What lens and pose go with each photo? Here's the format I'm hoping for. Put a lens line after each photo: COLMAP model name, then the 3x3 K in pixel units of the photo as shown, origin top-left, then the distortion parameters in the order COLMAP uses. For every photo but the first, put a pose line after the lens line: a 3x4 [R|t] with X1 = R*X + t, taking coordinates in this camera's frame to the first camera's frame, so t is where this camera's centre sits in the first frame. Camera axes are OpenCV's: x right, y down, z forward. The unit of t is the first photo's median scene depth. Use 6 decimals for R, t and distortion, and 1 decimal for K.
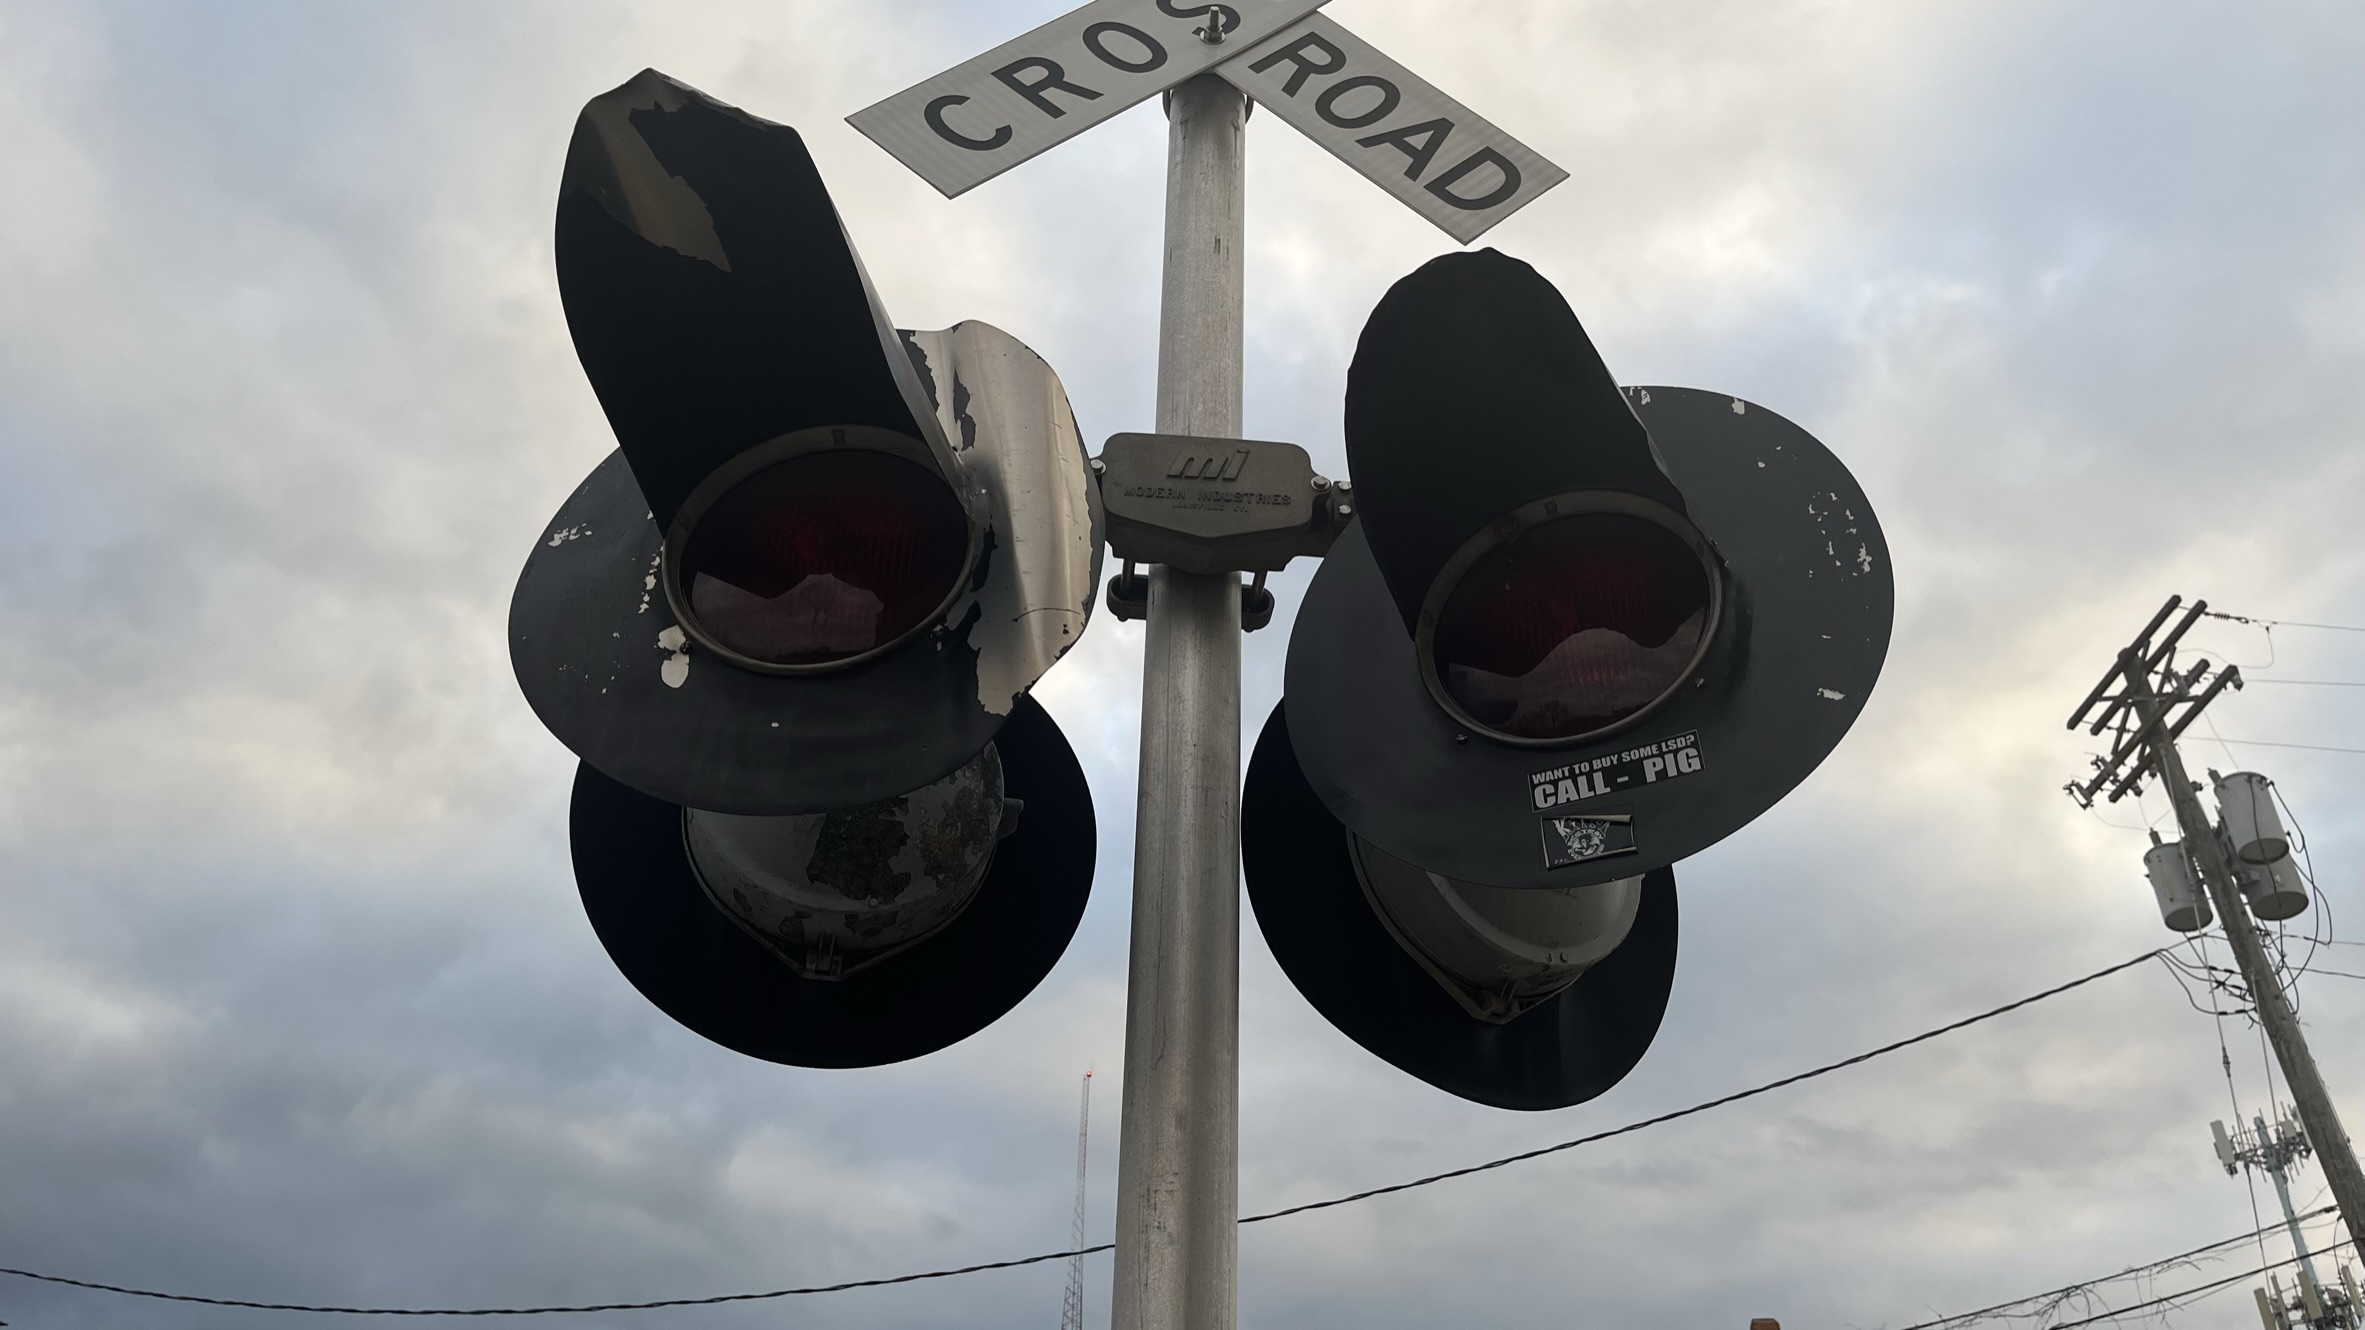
lens RADIAL K [[1804.5, 0, 1165.7], [0, 1804.5, 661.8], [0, 0, 1]] dist [0.088916, -0.131420]
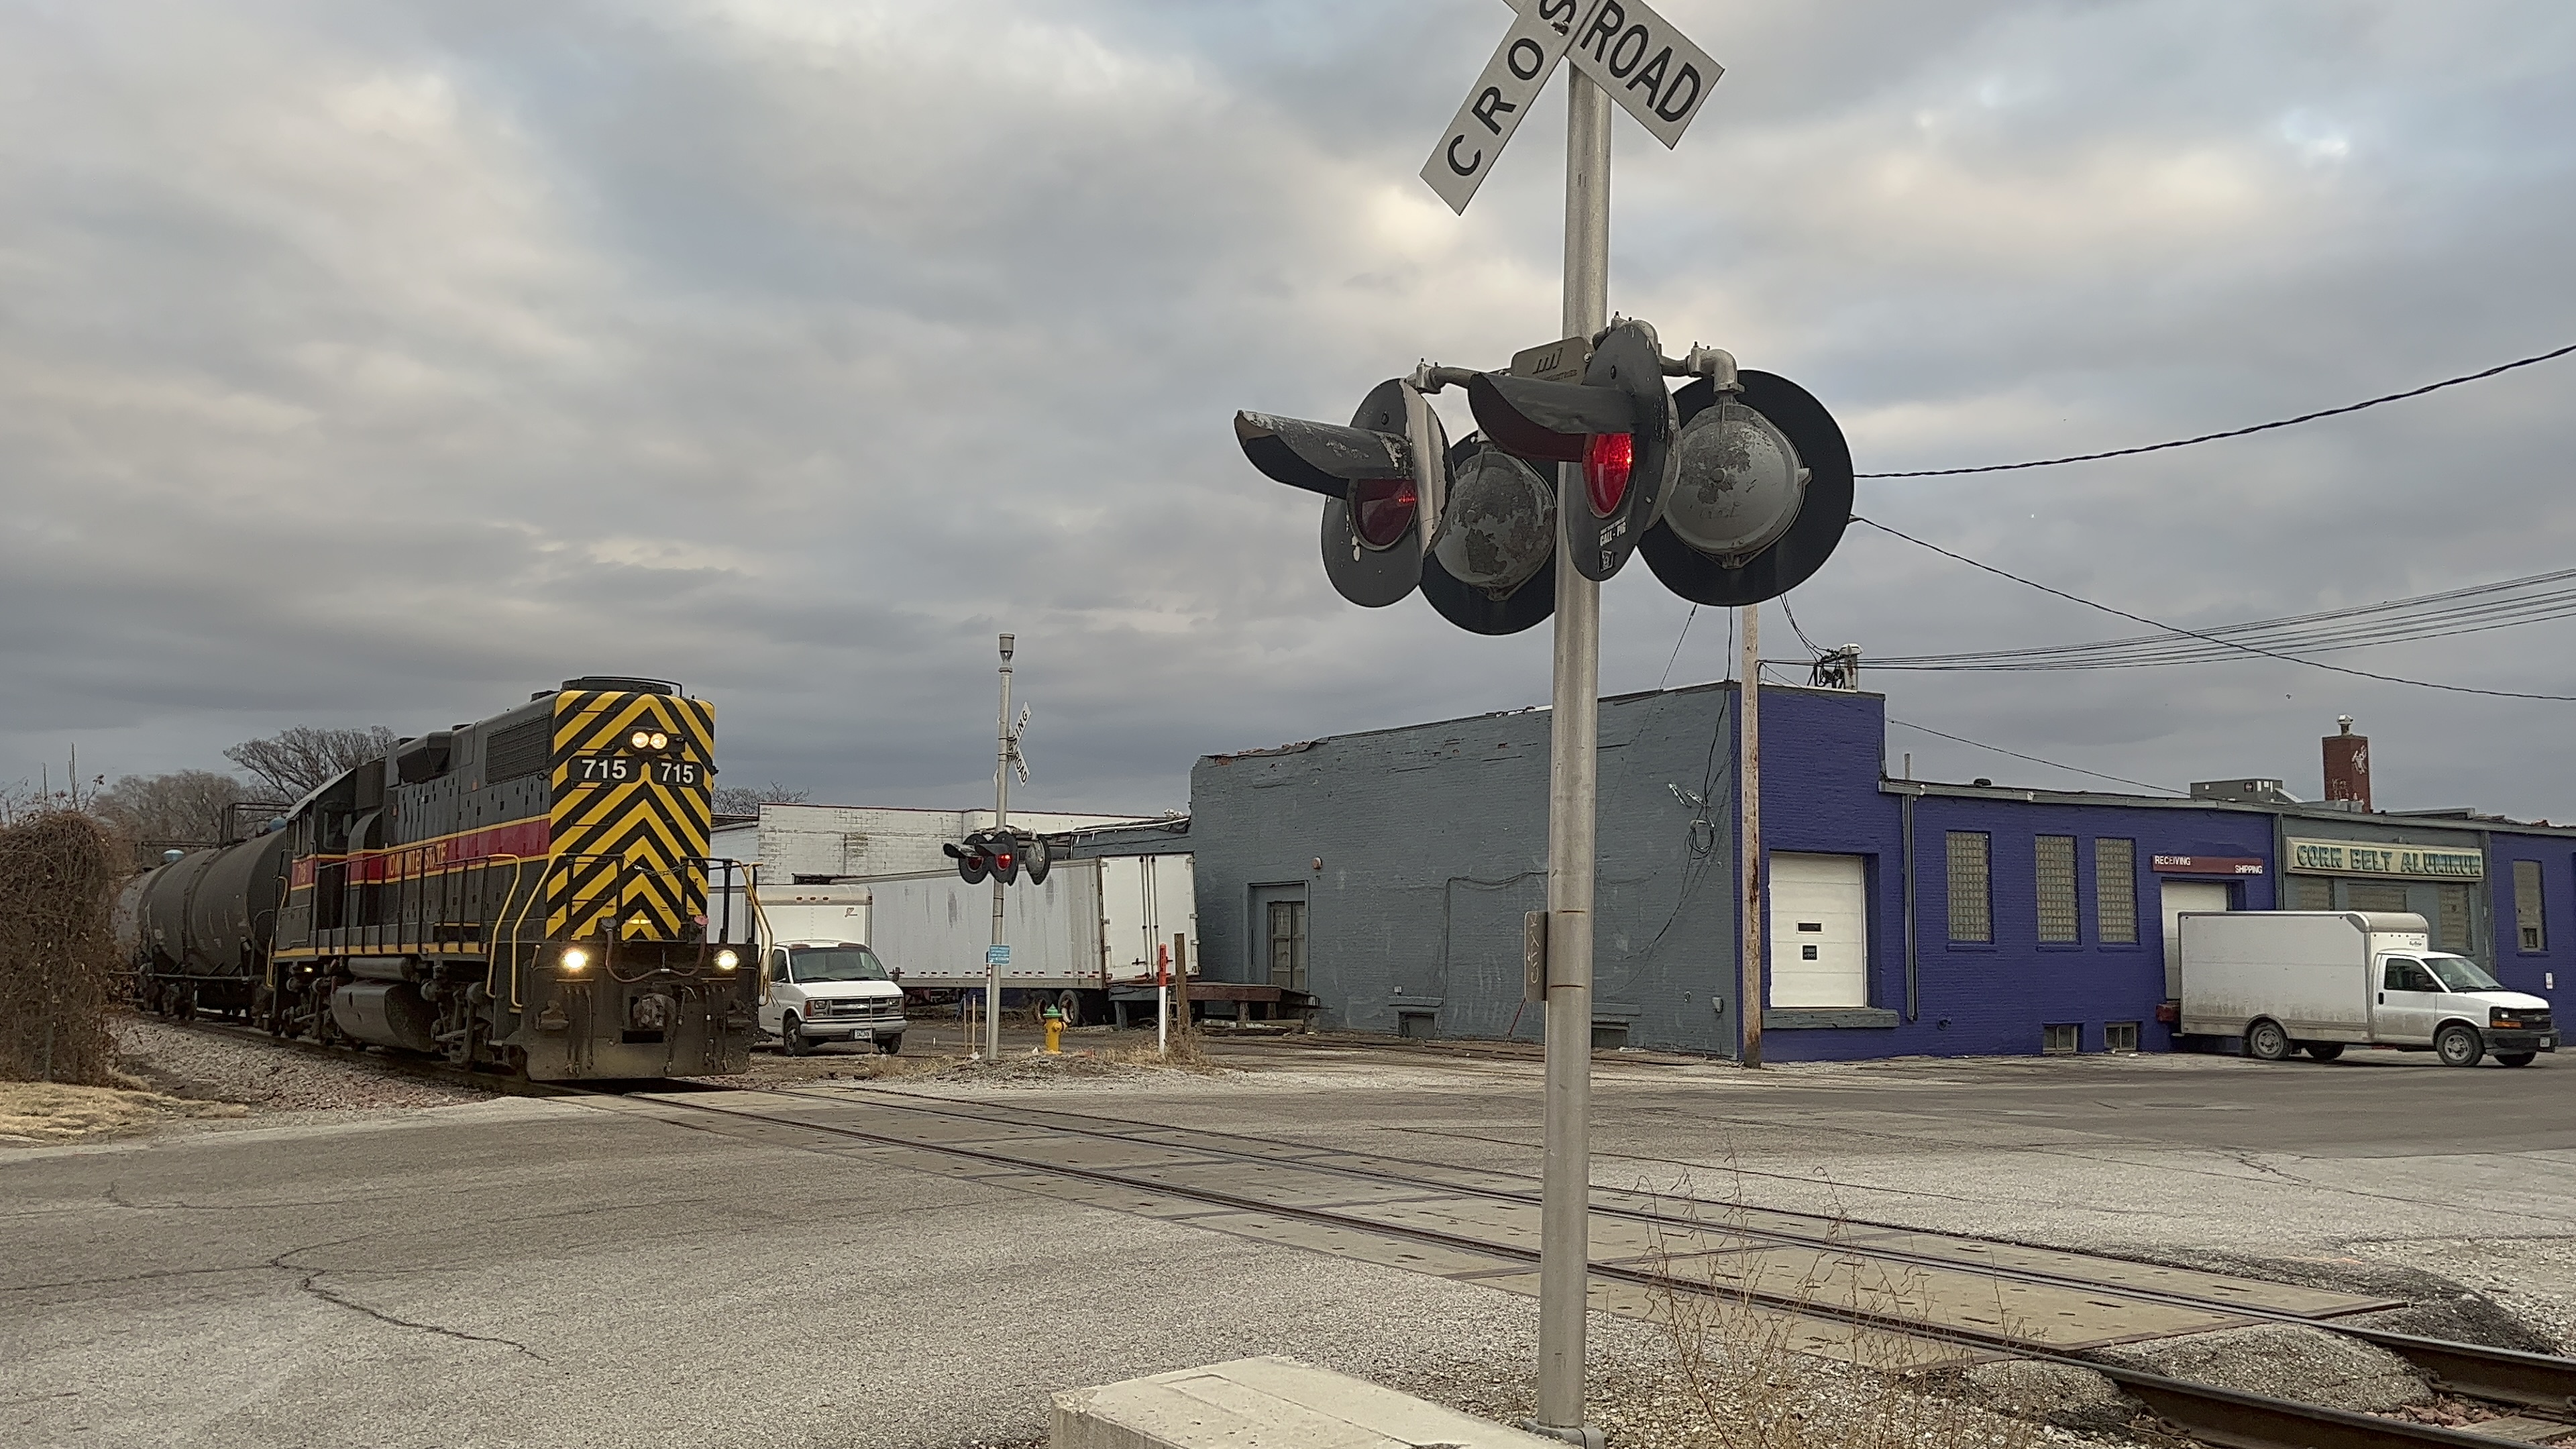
lens RADIAL K [[2146.4, 0, 1288.0], [0, 2146.4, 724.5], [0, 0, 1]] dist [0.091451, -0.093085]
pose [[0.625863, -0.085419, -0.775241, 1.502001], [0.457734, 0.845025, 0.276427, -0.498558], [0.631486, -0.527860, 0.567969, -0.760574]]
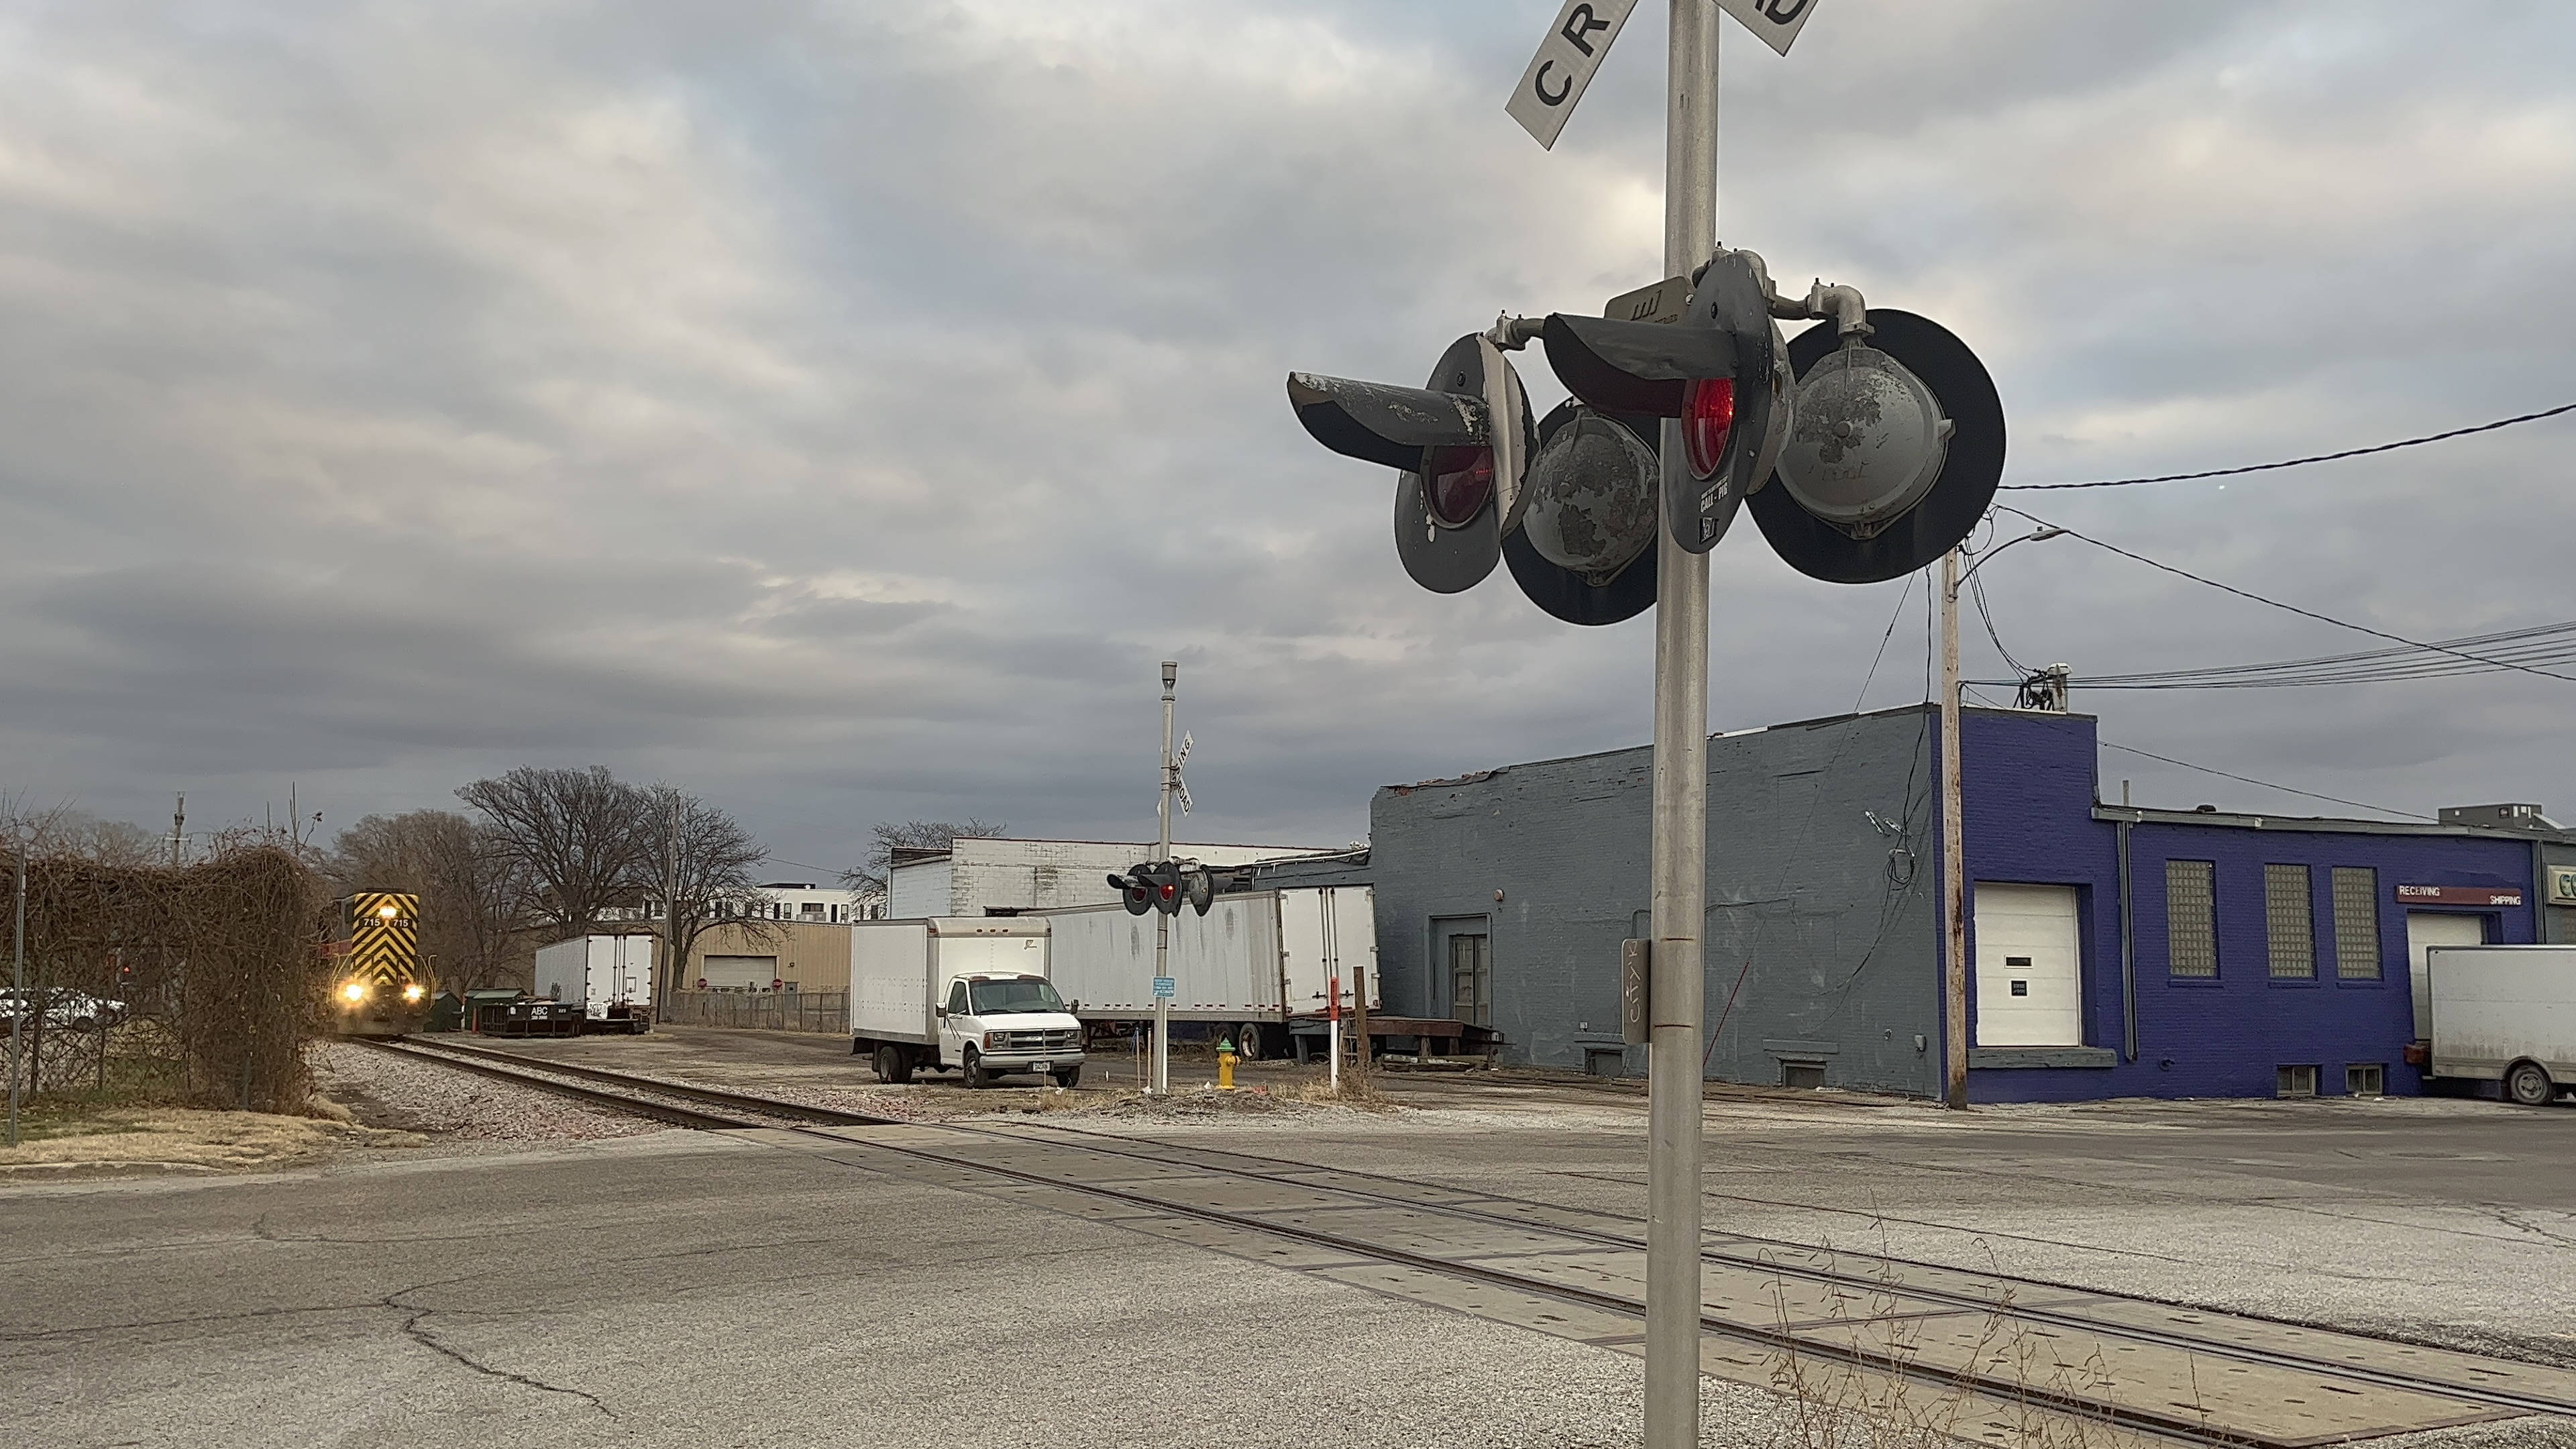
lens RADIAL K [[2145.6, 0, 1275.2], [0, 2145.6, 724.5], [0, 0, 1]] dist [0.089731, -0.086469]
pose [[0.548194, -0.103254, -0.829953, 1.373571], [0.489158, 0.844504, 0.218031, -0.351810], [0.678386, -0.525502, 0.513459, -0.557999]]
